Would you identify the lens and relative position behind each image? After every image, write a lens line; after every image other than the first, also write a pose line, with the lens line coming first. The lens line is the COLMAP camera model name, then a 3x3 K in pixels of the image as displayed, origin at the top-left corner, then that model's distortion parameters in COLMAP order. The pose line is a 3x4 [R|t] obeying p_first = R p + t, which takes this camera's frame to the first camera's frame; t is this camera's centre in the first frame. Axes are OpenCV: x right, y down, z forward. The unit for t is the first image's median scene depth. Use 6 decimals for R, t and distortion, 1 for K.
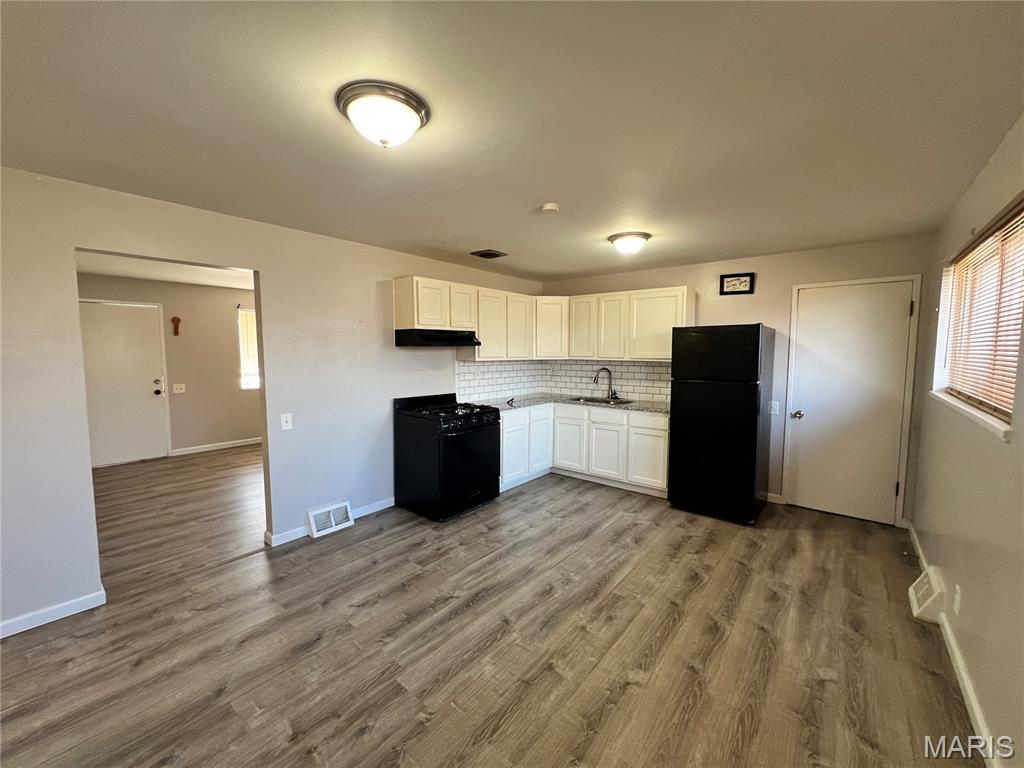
lens RADIAL K [[411.8, 0, 512.7], [0, 411.8, 387.1], [0, 0, 1]] dist [0.001163, 0.000438]
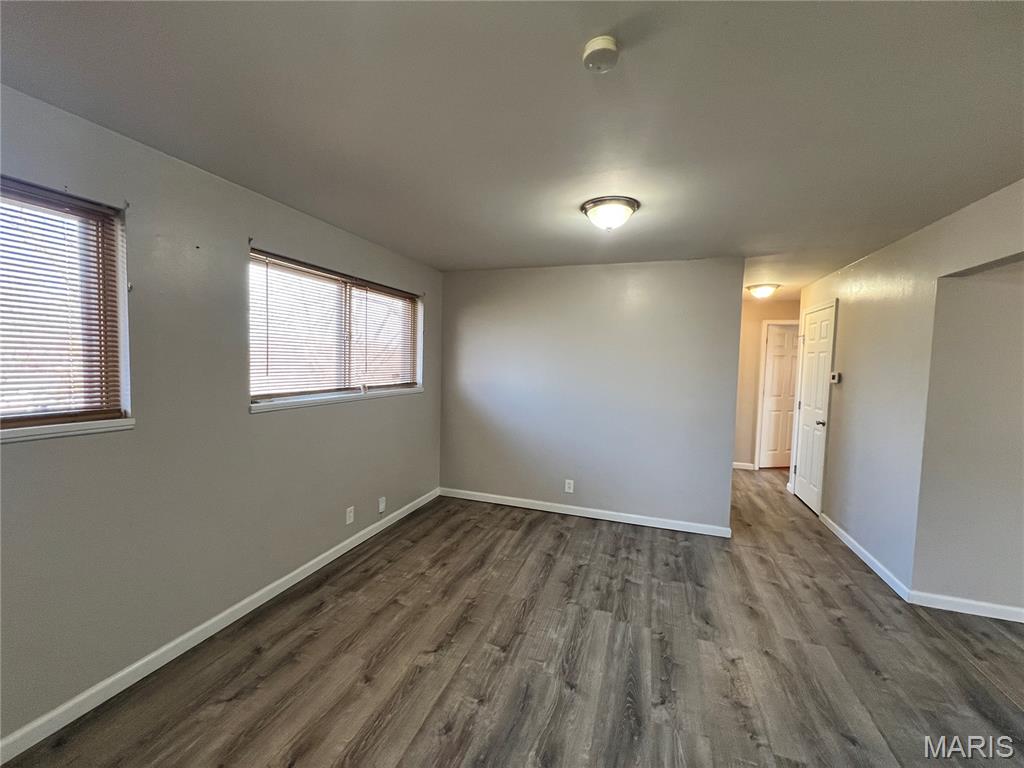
lens RADIAL K [[411.8, 0, 511.0], [0, 411.8, 383.1], [0, 0, 1]] dist [0.001163, 0.000438]
pose [[-0.937794, -0.003572, -0.347175, 0.435975], [-0.056235, 0.988306, 0.141735, -0.168444], [0.342609, 0.152441, -0.927028, 1.824761]]
